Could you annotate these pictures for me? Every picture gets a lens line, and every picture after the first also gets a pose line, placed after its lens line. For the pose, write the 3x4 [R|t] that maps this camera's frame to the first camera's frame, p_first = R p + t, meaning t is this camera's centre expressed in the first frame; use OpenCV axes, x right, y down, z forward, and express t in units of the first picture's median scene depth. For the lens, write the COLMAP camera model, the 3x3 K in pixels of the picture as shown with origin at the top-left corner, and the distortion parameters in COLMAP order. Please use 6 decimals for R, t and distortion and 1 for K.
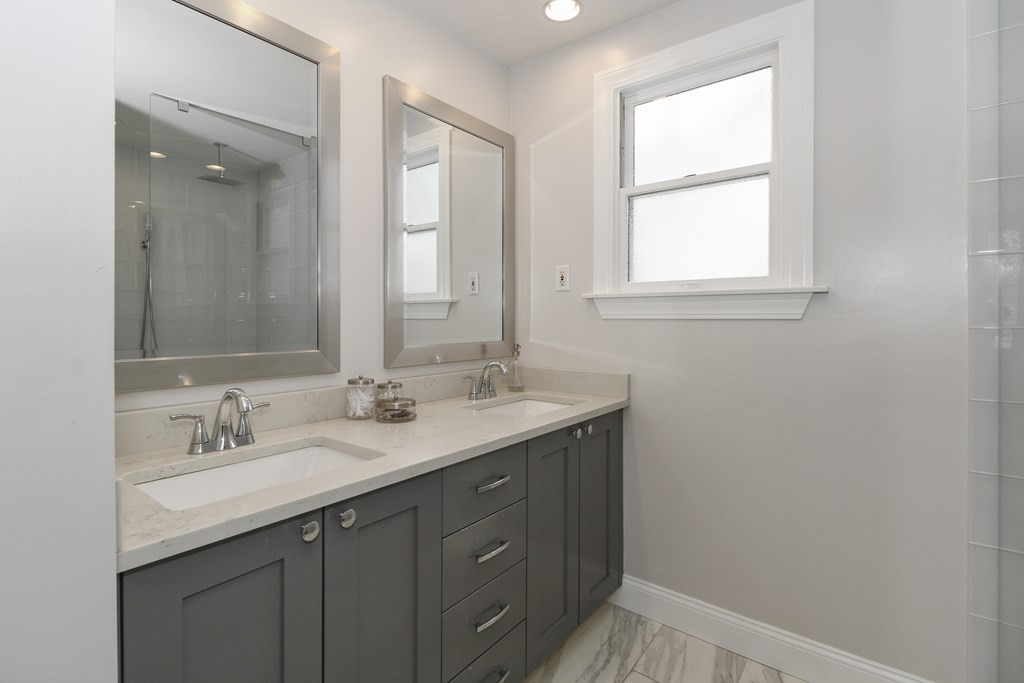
lens RADIAL K [[493.2, 0, 523.9], [0, 493.2, 316.8], [0, 0, 1]] dist [0.025495, -0.006715]
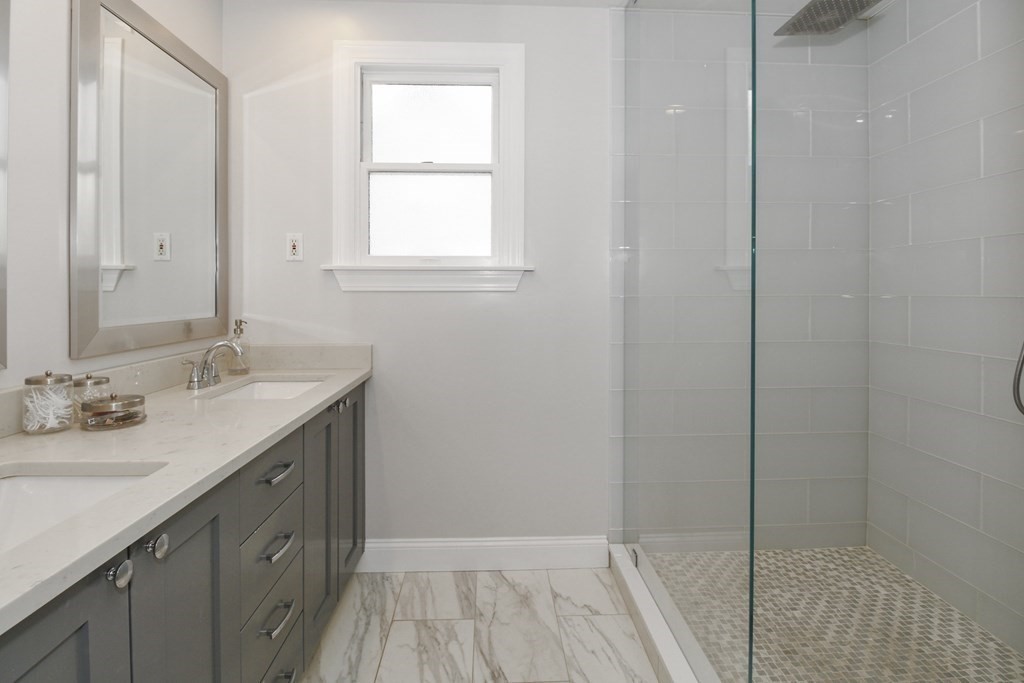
lens RADIAL K [[493.2, 0, 505.6], [0, 493.2, 295.9], [0, 0, 1]] dist [0.025495, -0.006715]
pose [[0.770938, -0.005672, 0.636884, -0.243392], [-0.002257, 0.999930, 0.011638, 0.001529], [-0.636906, -0.010409, 0.770871, 0.031088]]
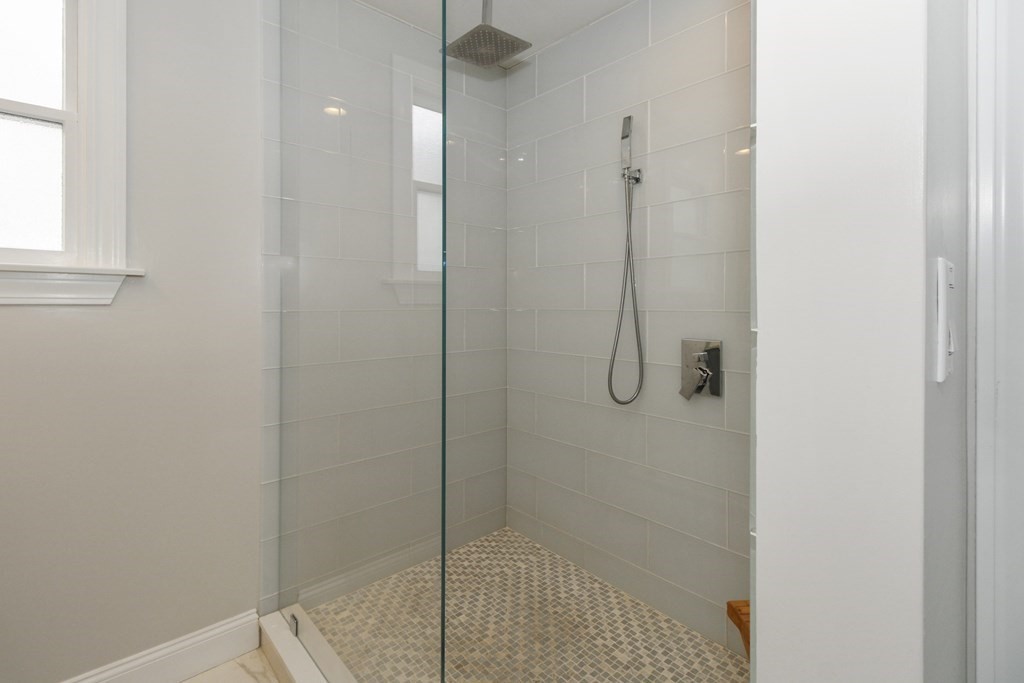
lens RADIAL K [[493.2, 0, 513.9], [0, 493.2, 305.9], [0, 0, 1]] dist [0.025495, -0.006715]
pose [[0.182446, -0.001687, 0.983214, -0.162280], [-0.005218, 0.999983, 0.002684, 0.000611], [-0.983202, -0.005620, 0.182434, 0.121830]]
